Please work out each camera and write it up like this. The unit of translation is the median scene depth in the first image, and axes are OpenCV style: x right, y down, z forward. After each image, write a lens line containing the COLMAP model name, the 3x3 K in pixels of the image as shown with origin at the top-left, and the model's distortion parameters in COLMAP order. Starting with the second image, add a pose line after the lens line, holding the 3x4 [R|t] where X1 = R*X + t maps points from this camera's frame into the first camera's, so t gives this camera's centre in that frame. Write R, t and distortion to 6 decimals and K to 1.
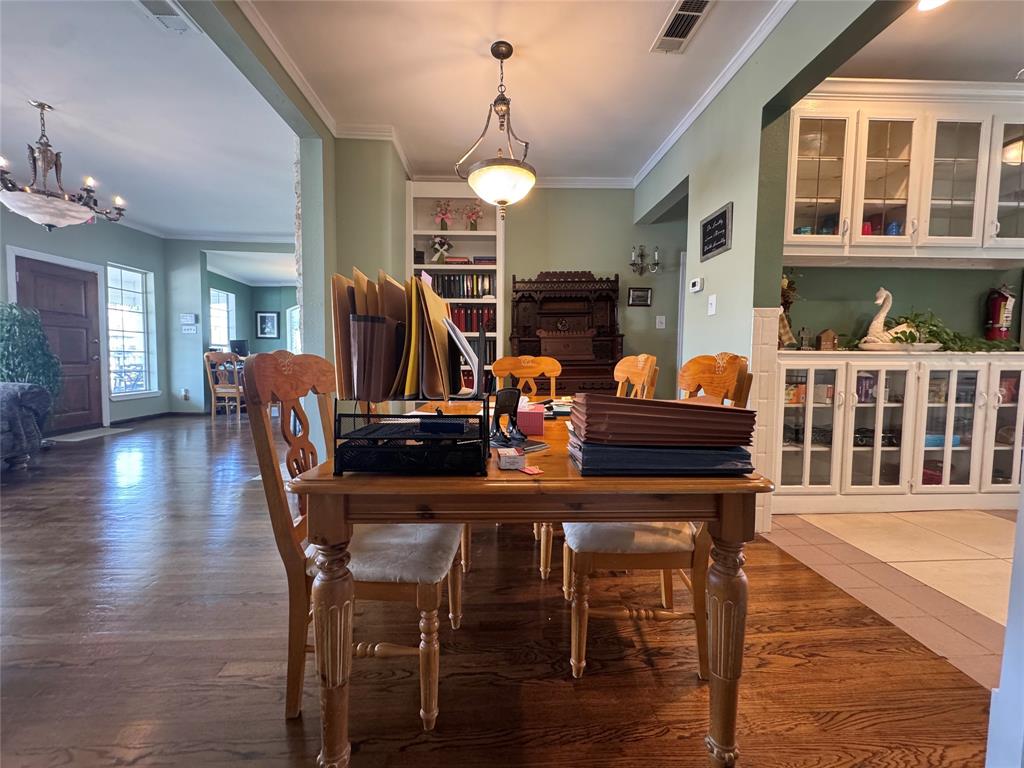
lens RADIAL K [[408.4, 0, 512.0], [0, 408.4, 384.0], [0, 0, 1]] dist [-0.004072, 0.000163]
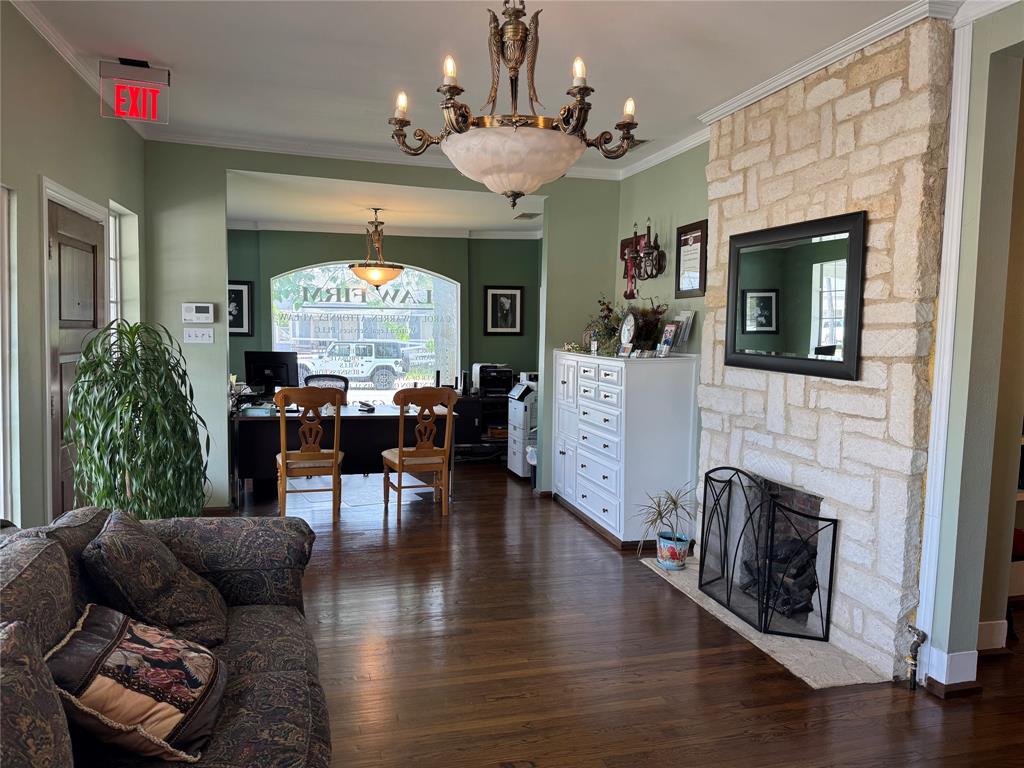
lens RADIAL K [[722.3, 0, 512.0], [0, 722.3, 384.0], [0, 0, 1]] dist [0.039131, -0.008129]
pose [[0.973946, -0.012826, 0.226416, -0.715618], [0.008592, 0.999770, 0.019673, -0.103828], [-0.226616, -0.017215, 0.973832, 0.109475]]
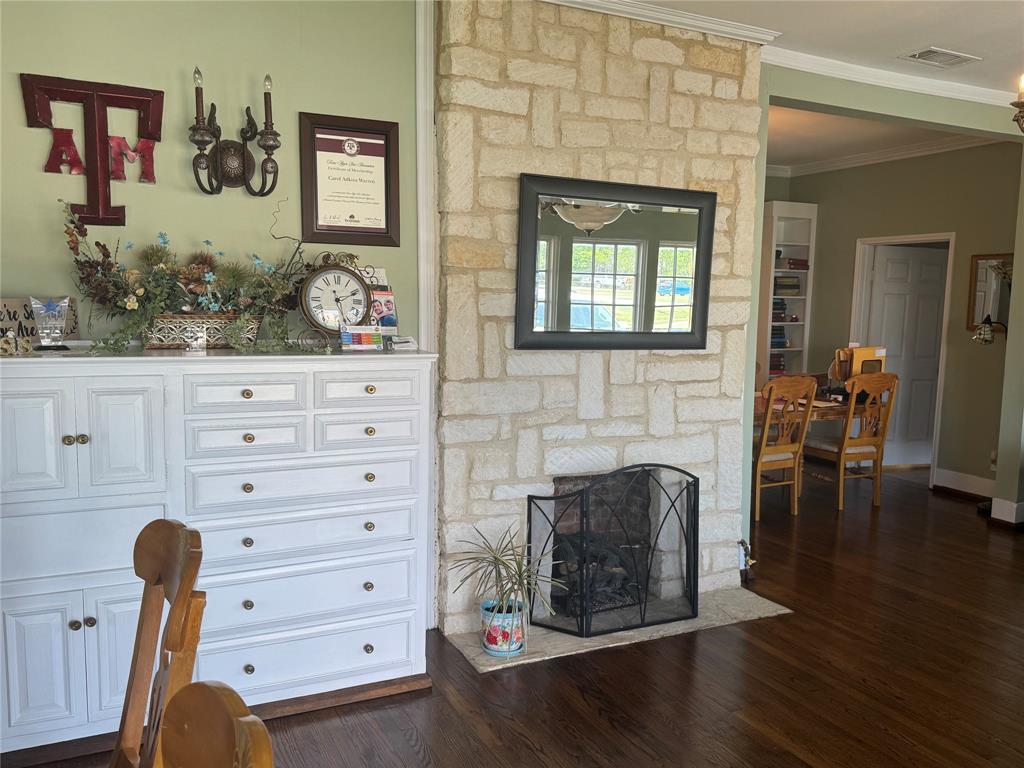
lens RADIAL K [[827.5, 0, 512.0], [0, 827.5, 384.0], [0, 0, 1]] dist [0.015518, -0.003149]
pose [[-0.389627, -0.130523, 0.911677, -0.916512], [0.027689, 0.987799, 0.153255, -0.179781], [-0.920557, 0.084956, -0.381259, 1.070244]]
